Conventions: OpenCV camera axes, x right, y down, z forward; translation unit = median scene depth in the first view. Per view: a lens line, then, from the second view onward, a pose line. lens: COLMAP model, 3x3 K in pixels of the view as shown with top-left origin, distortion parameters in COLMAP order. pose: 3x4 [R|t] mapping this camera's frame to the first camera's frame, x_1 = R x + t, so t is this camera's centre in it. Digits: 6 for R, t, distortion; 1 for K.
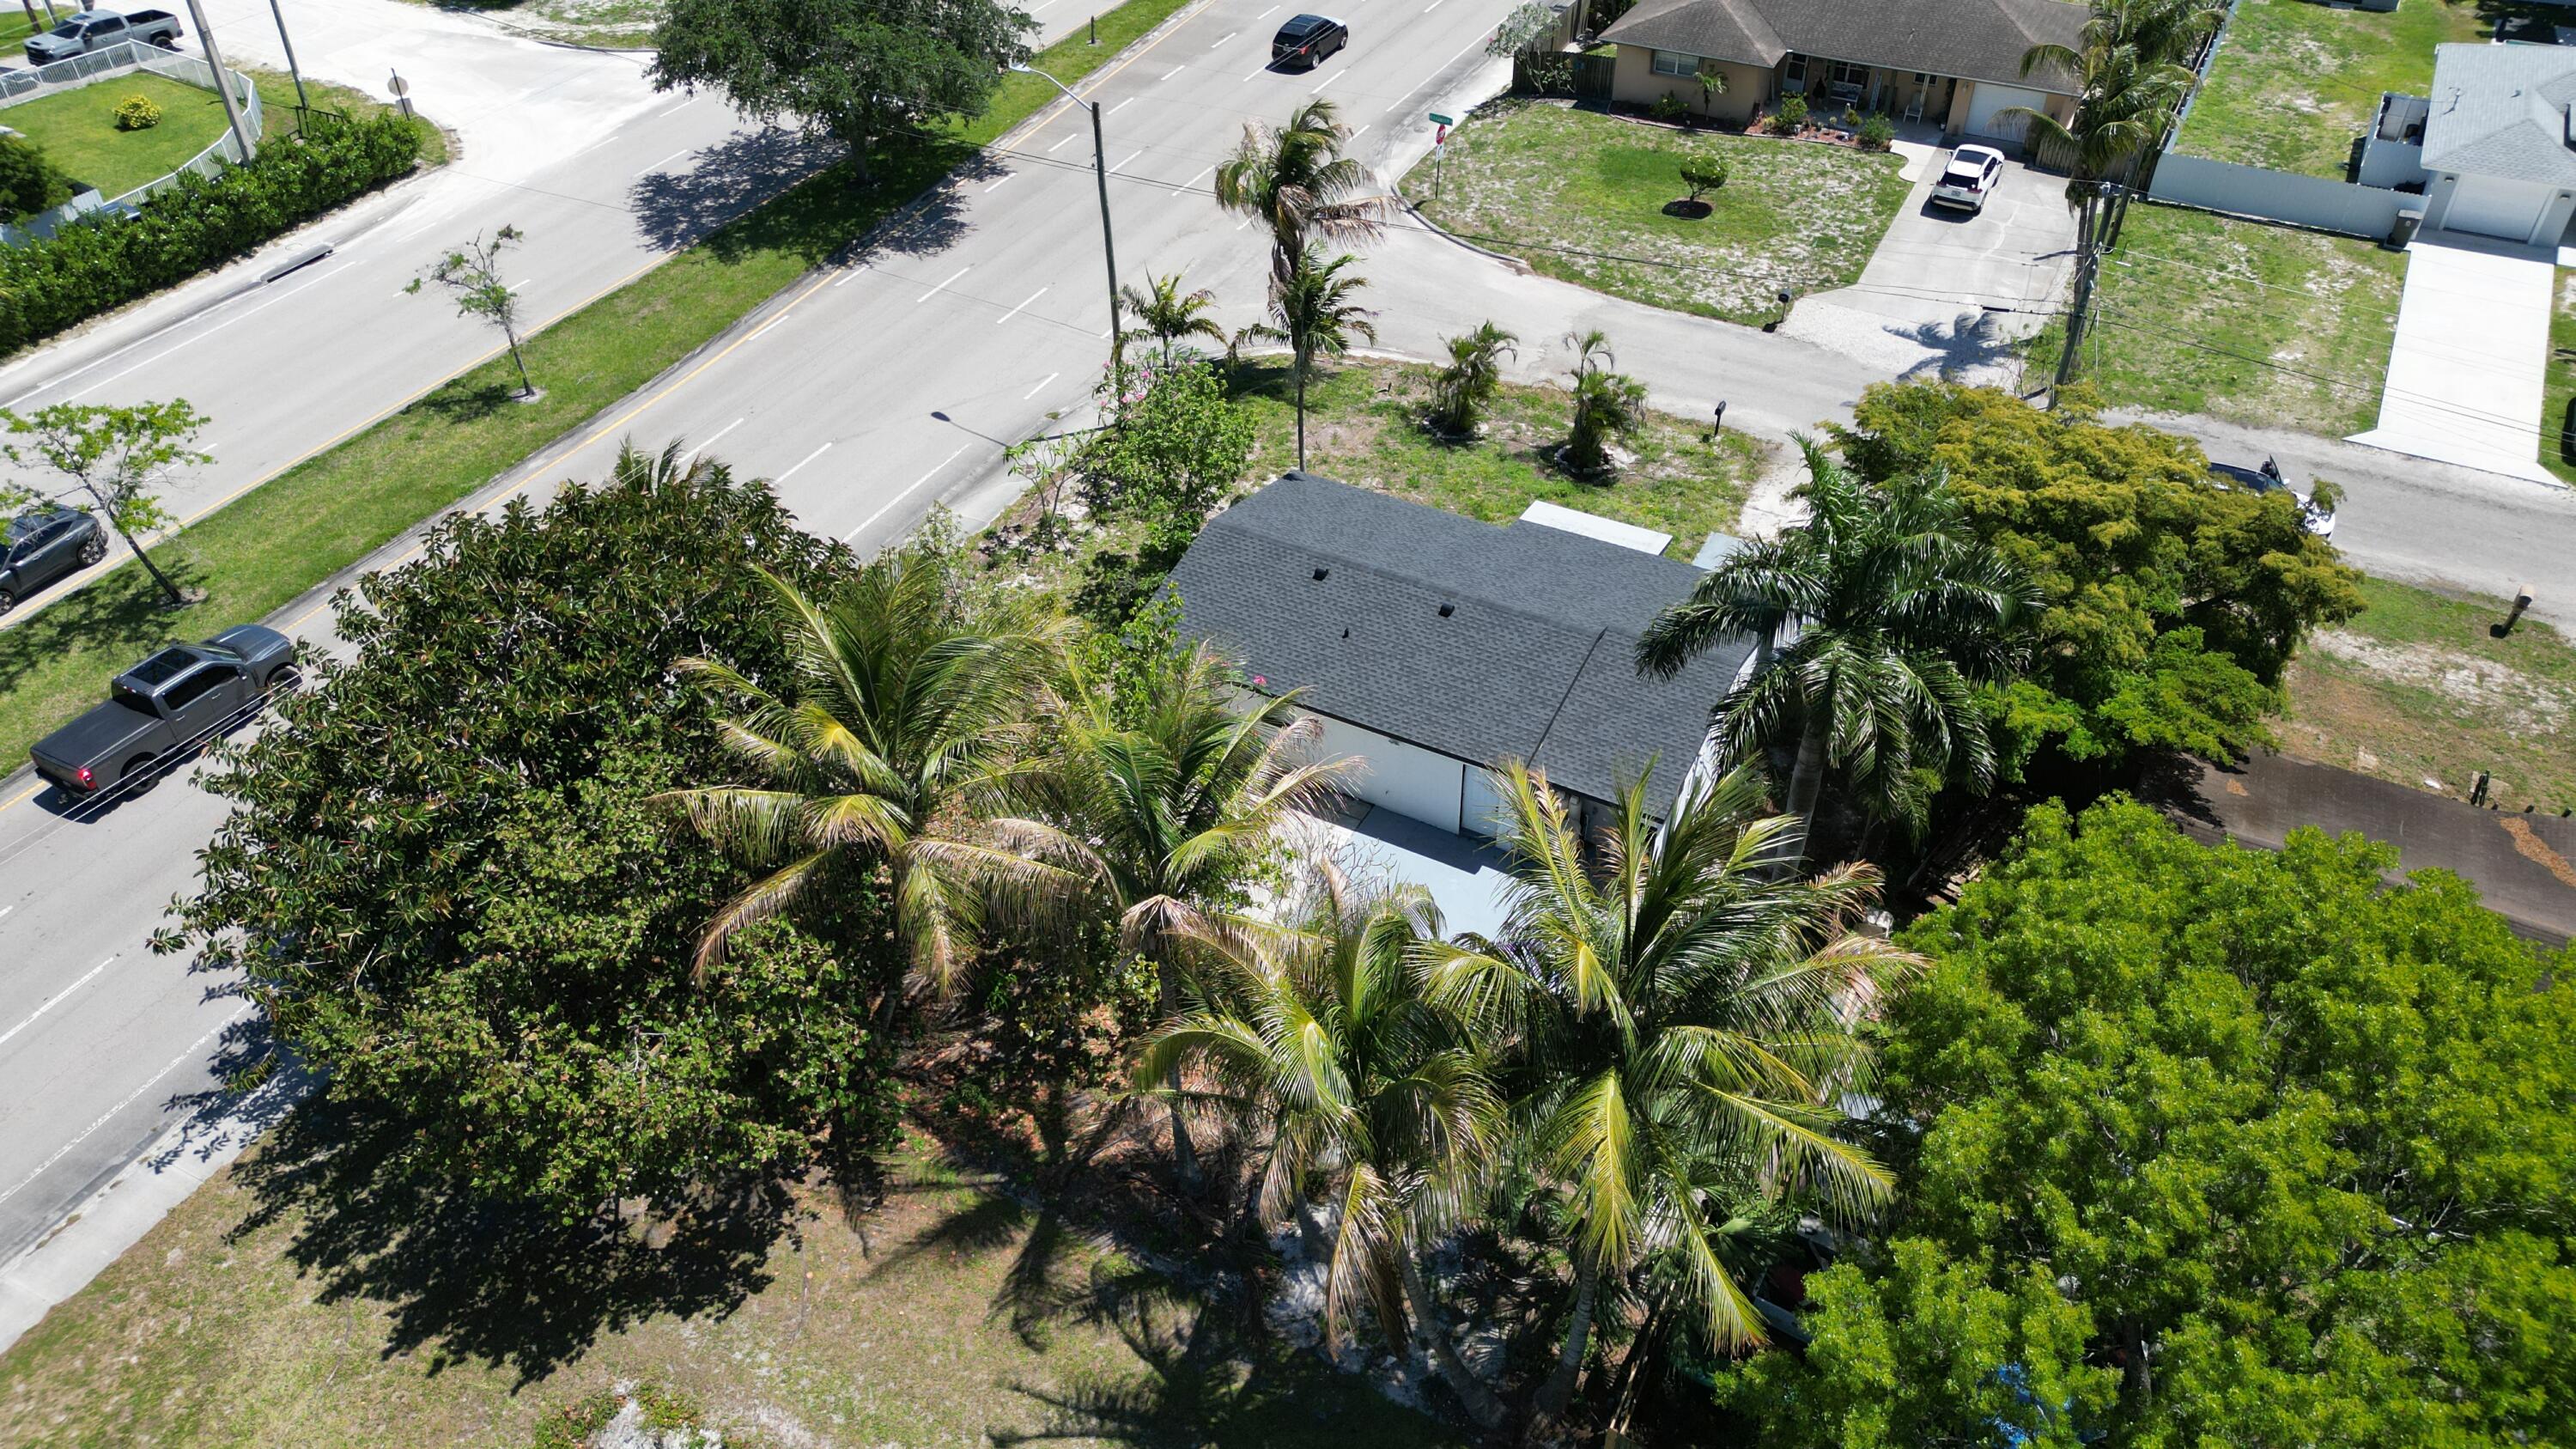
lens RADIAL K [[1762.7, 0, 1301.1], [0, 1762.7, 741.9], [0, 0, 1]] dist [0.048773, -0.049385]
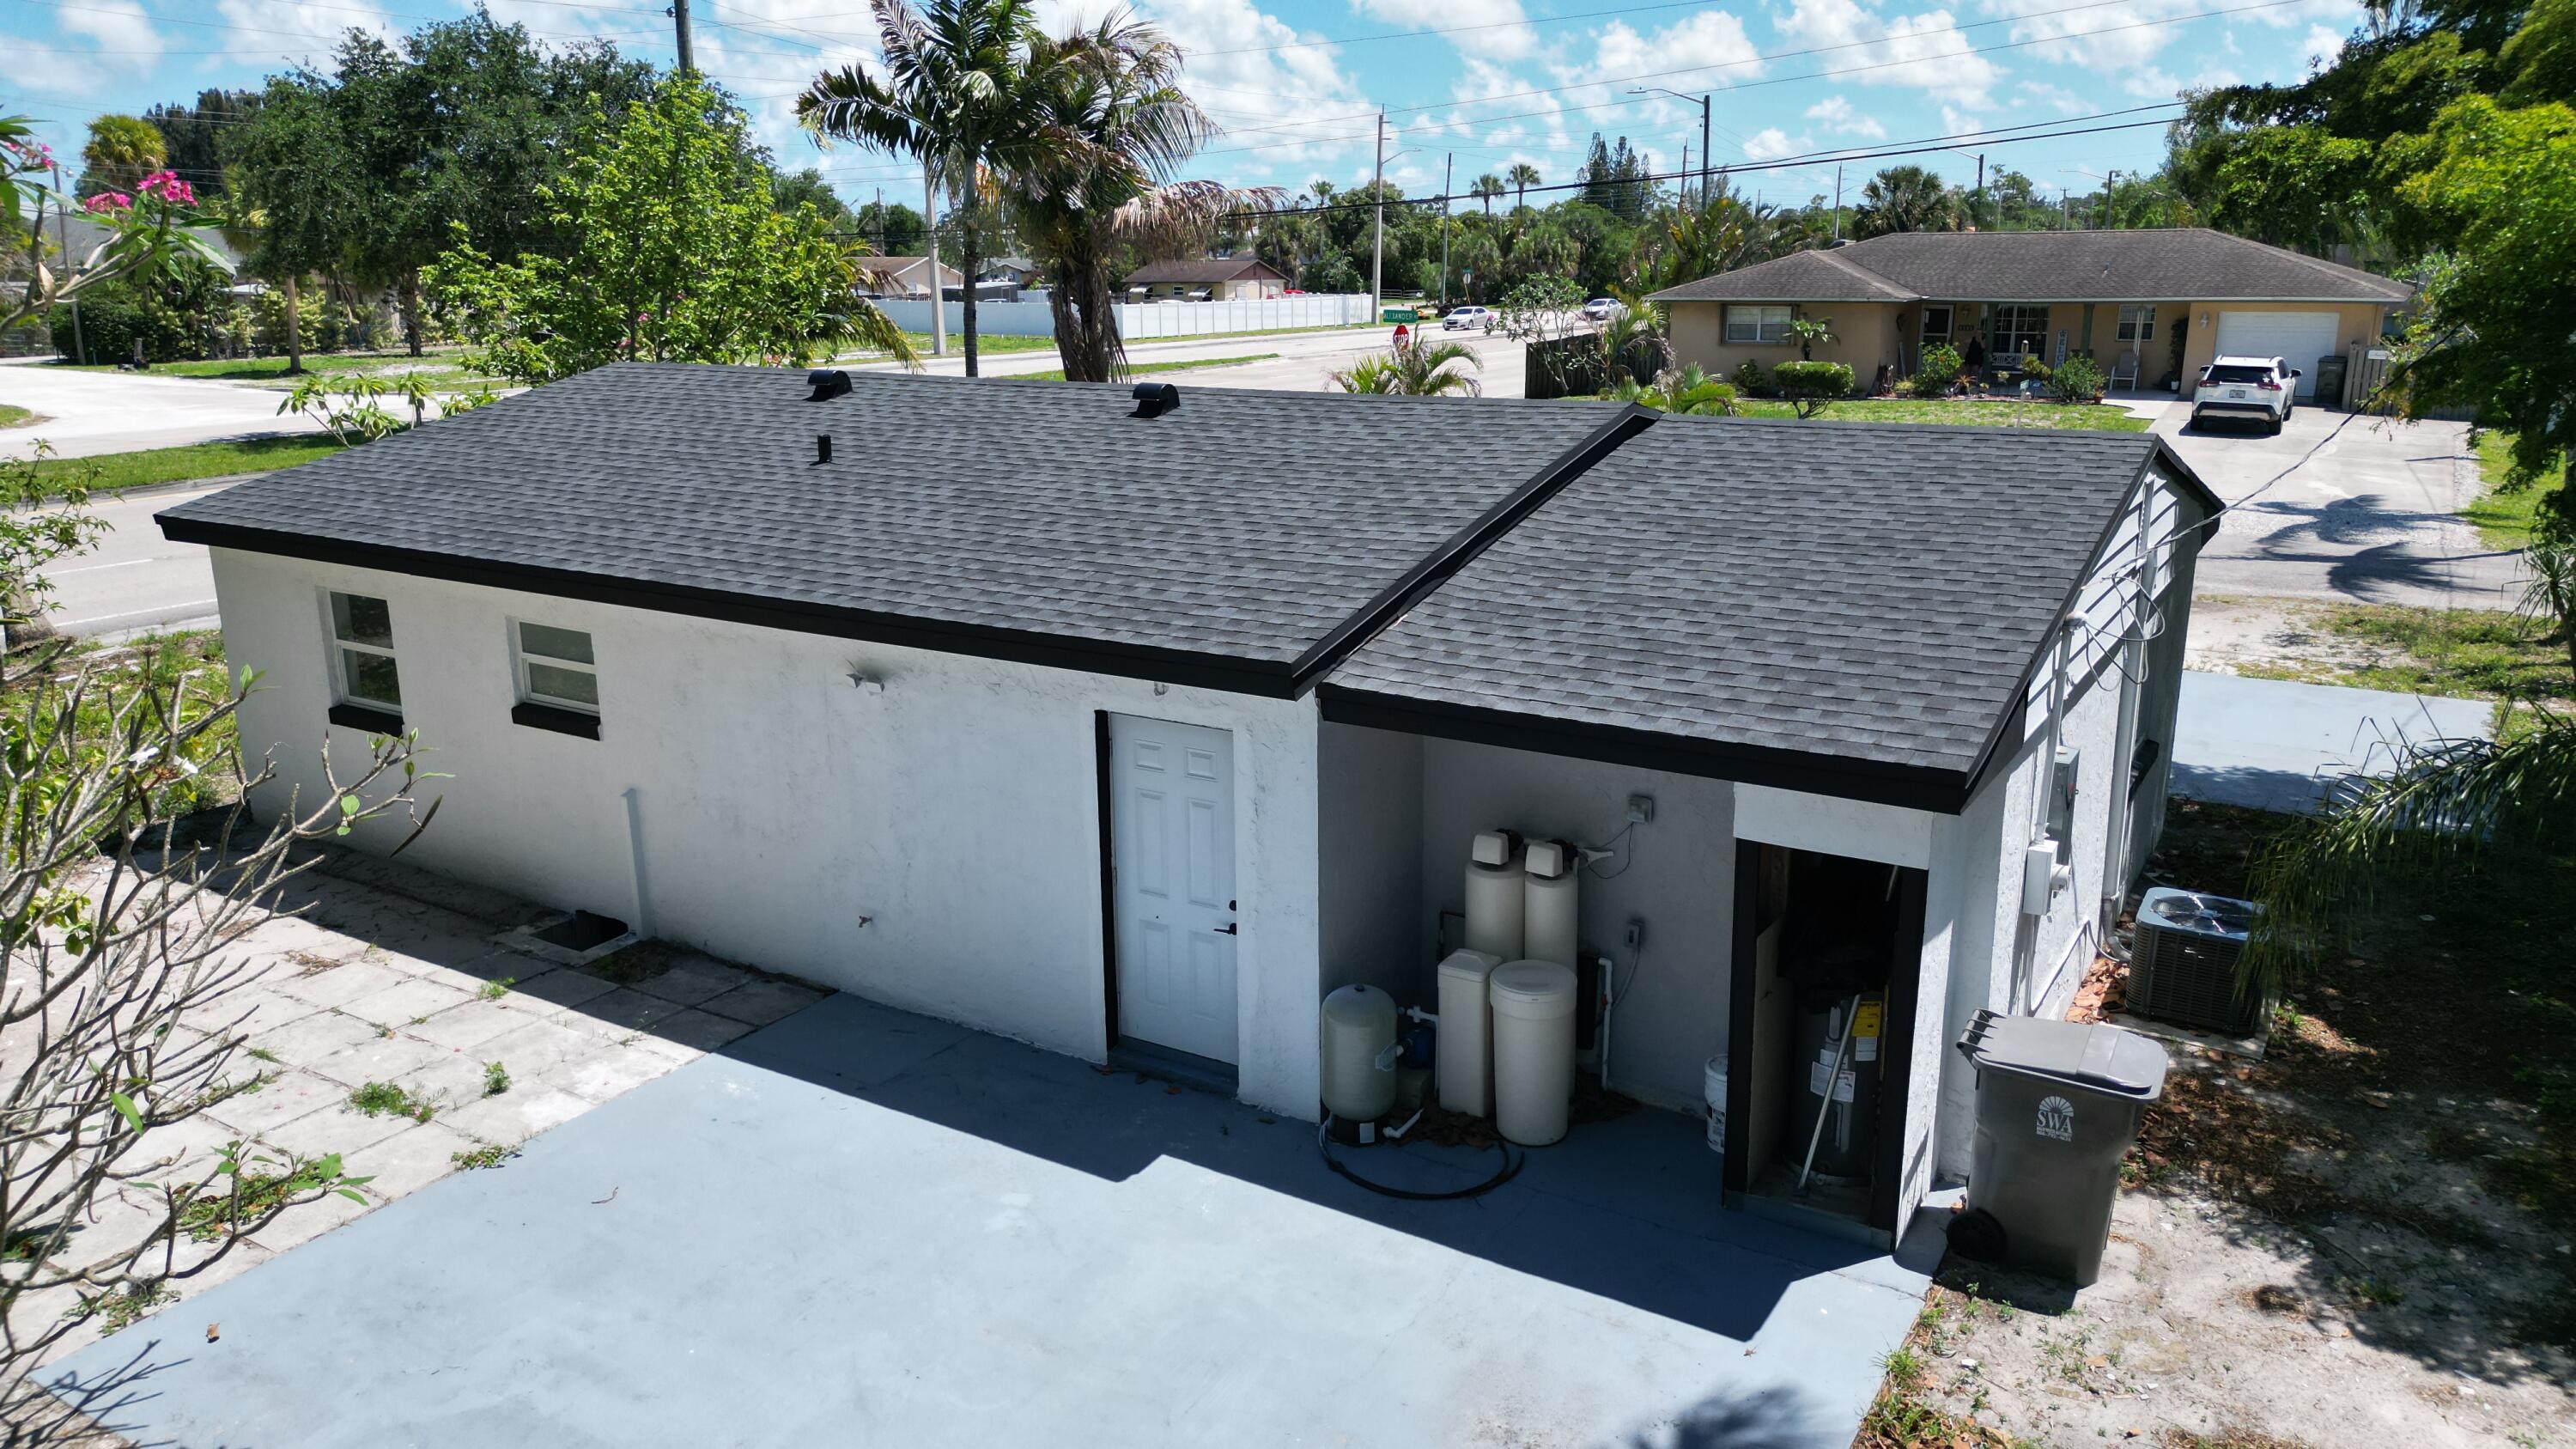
lens RADIAL K [[1800.0, 0, 1288.0], [0, 1800.0, 724.5], [0, 0, 1]] dist [0.046198, -0.053373]
pose [[0.997643, 0.023467, -0.064483, 0.086964], [-0.049206, 0.899616, -0.433900, 0.079938], [0.047828, 0.436051, 0.898650, 0.476844]]
